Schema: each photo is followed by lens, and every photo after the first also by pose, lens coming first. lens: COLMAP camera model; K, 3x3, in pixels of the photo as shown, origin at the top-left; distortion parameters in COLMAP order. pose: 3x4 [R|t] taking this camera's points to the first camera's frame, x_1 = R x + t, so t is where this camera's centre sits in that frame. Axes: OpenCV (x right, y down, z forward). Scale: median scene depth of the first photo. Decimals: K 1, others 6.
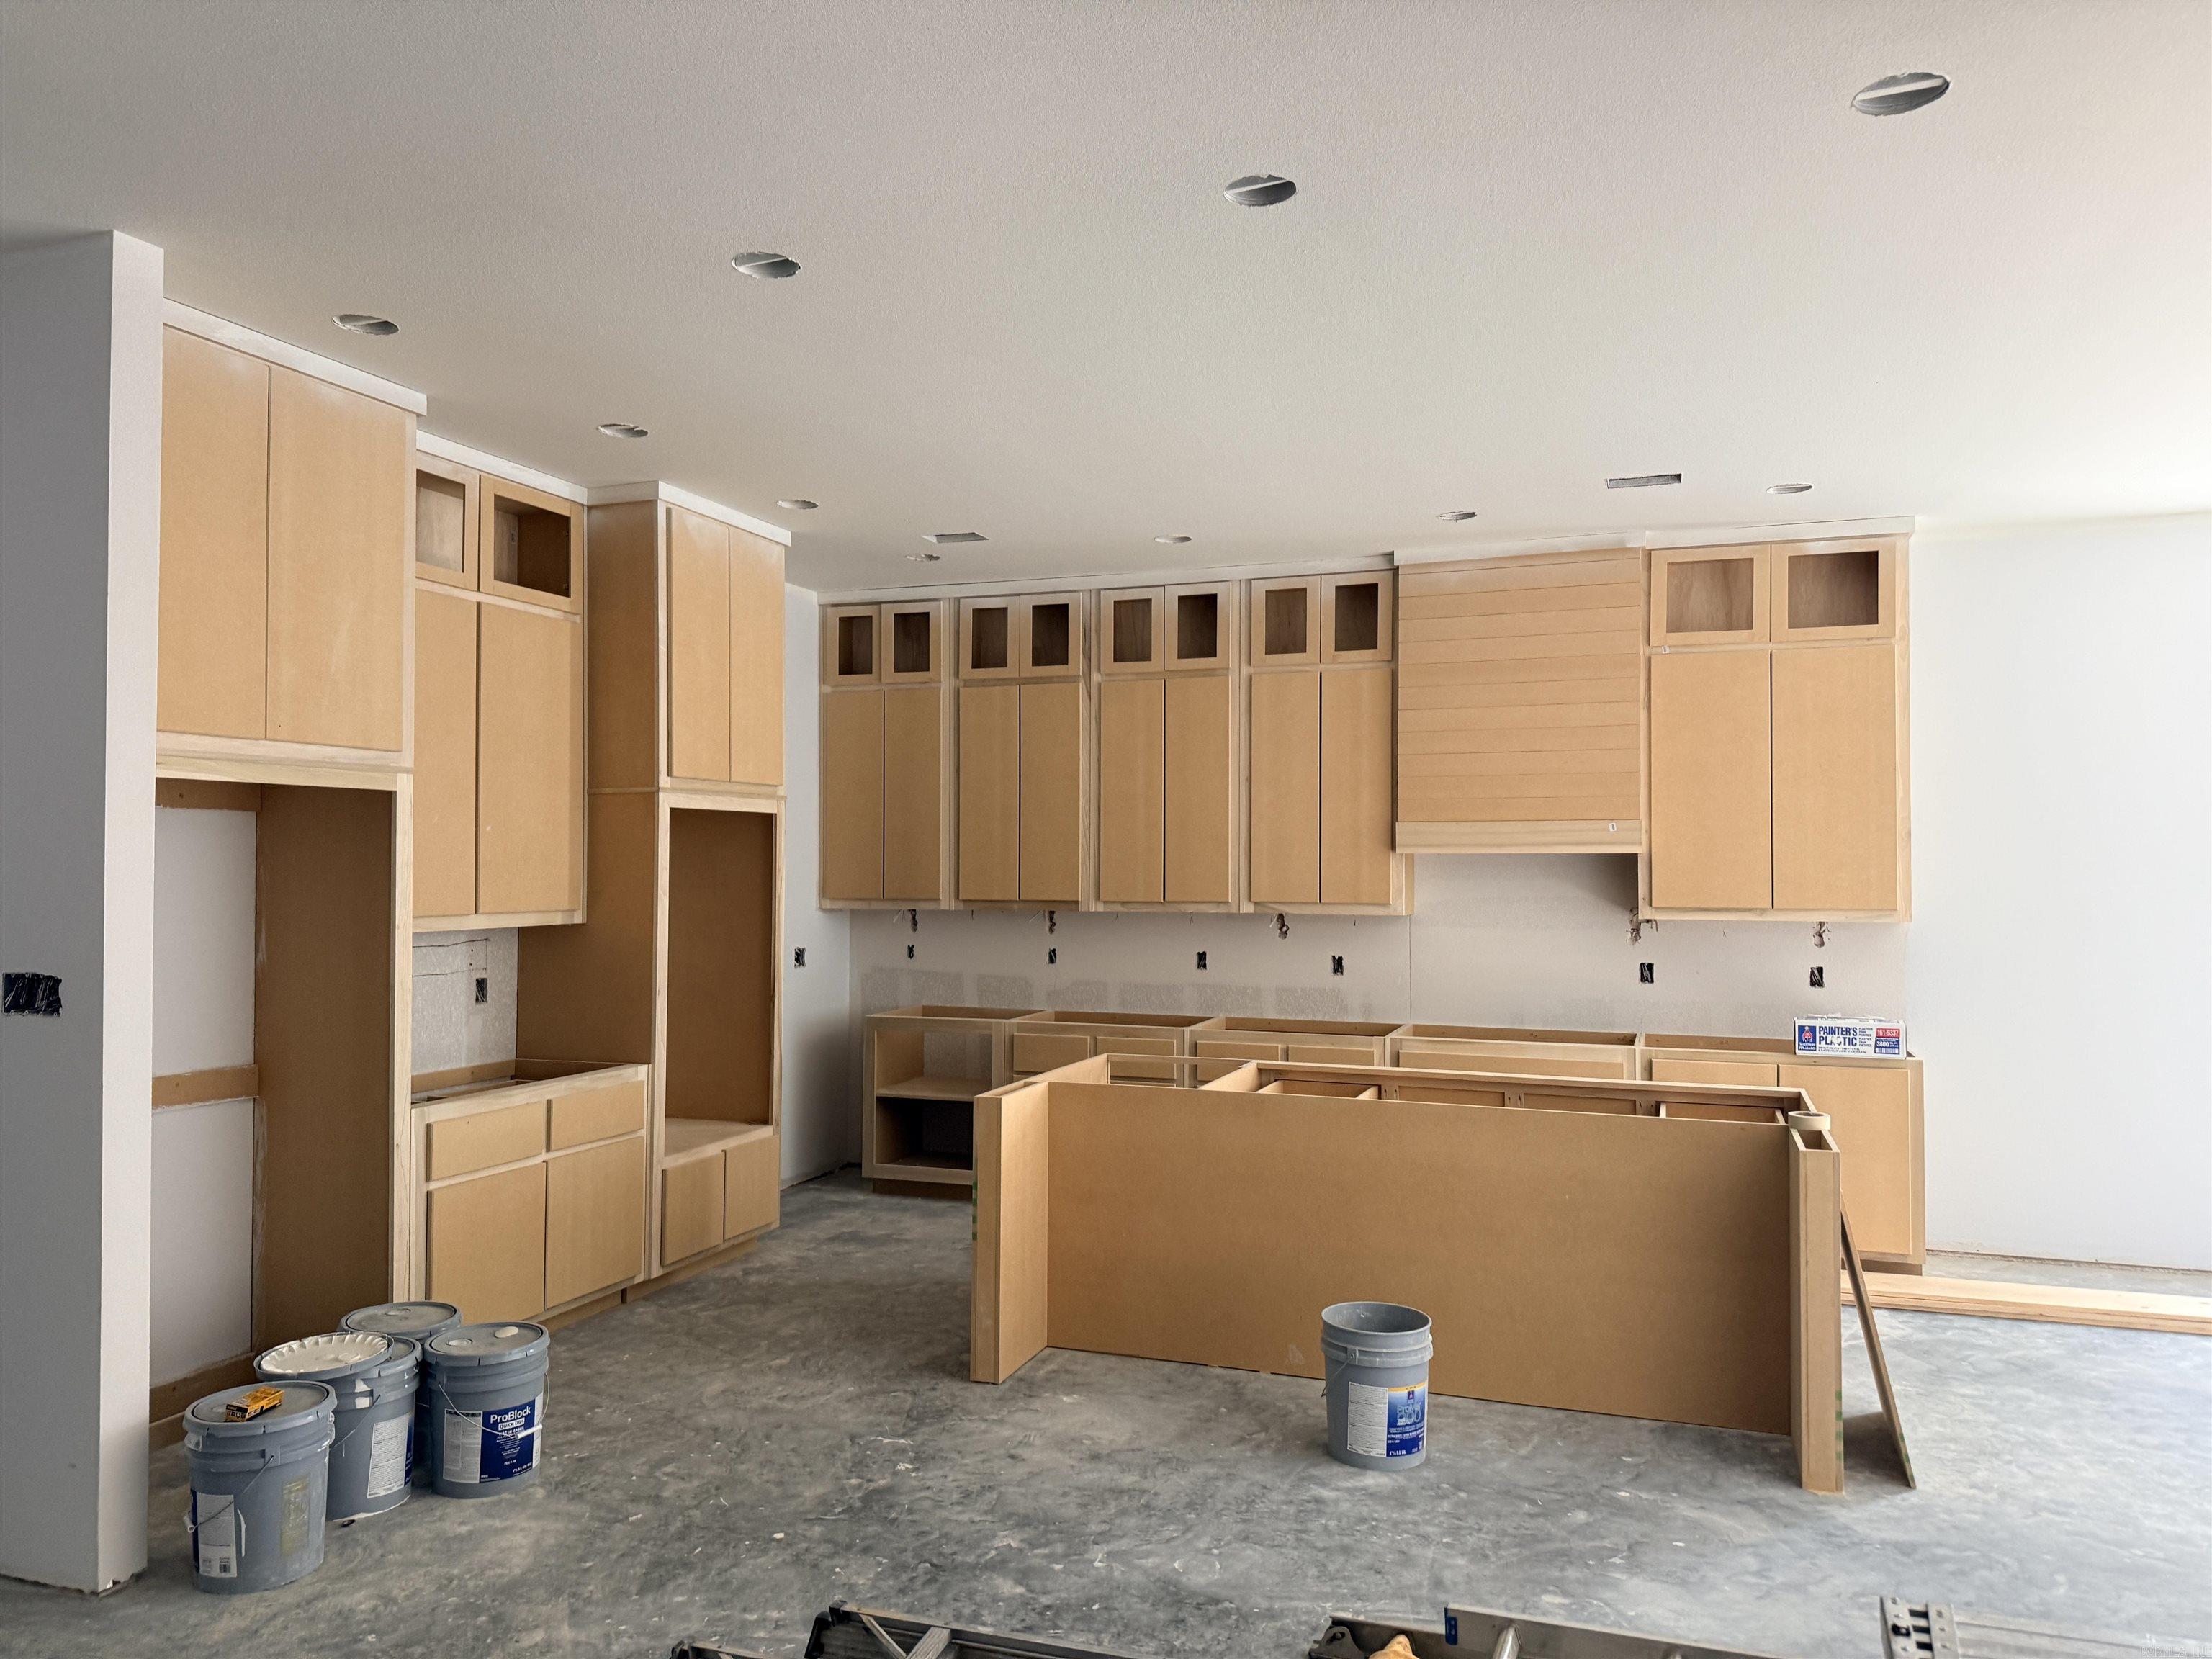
lens RADIAL K [[1565.2, 0, 1106.0], [0, 1565.2, 829.5], [0, 0, 1]] dist [0.000469, 0.000158]
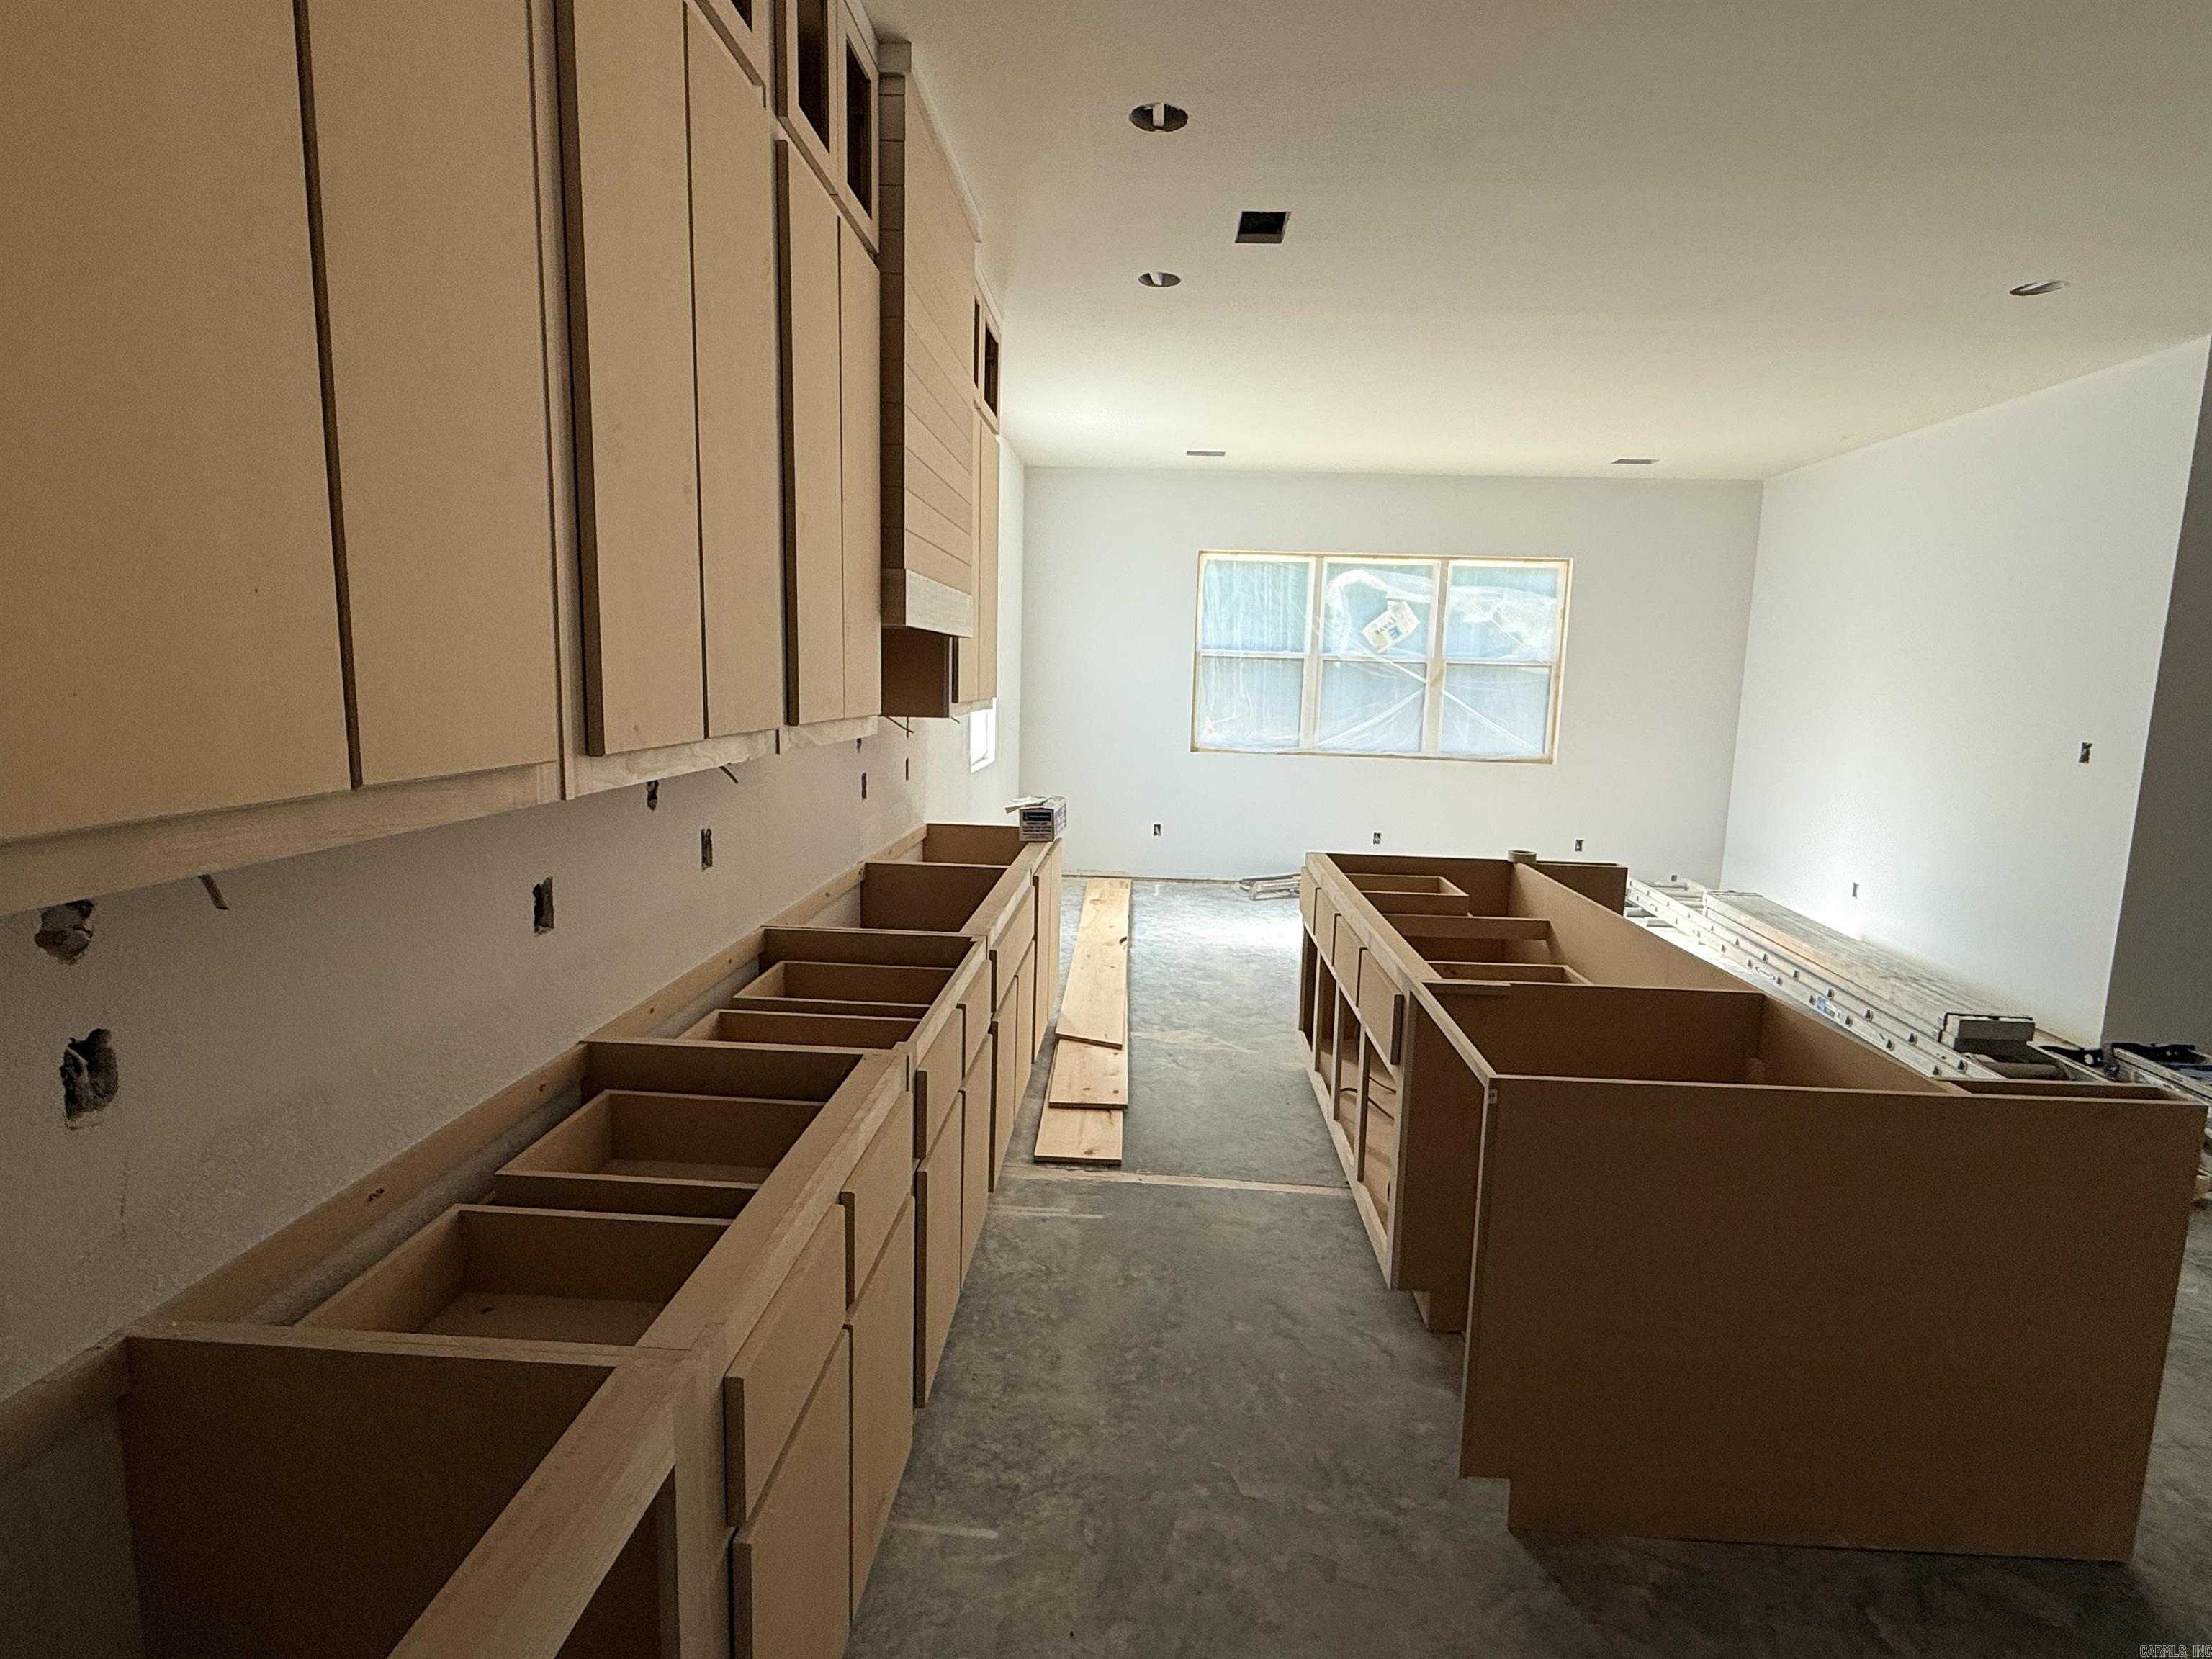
lens RADIAL K [[1097.0, 0, 1106.0], [0, 1097.0, 829.5], [0, 0, 1]] dist [0.008563, -0.000123]
pose [[-0.284465, -0.144123, 0.947791, -0.308486], [-0.044031, 0.989556, 0.137259, 0.038190], [-0.957675, -0.002687, -0.287840, 1.379399]]
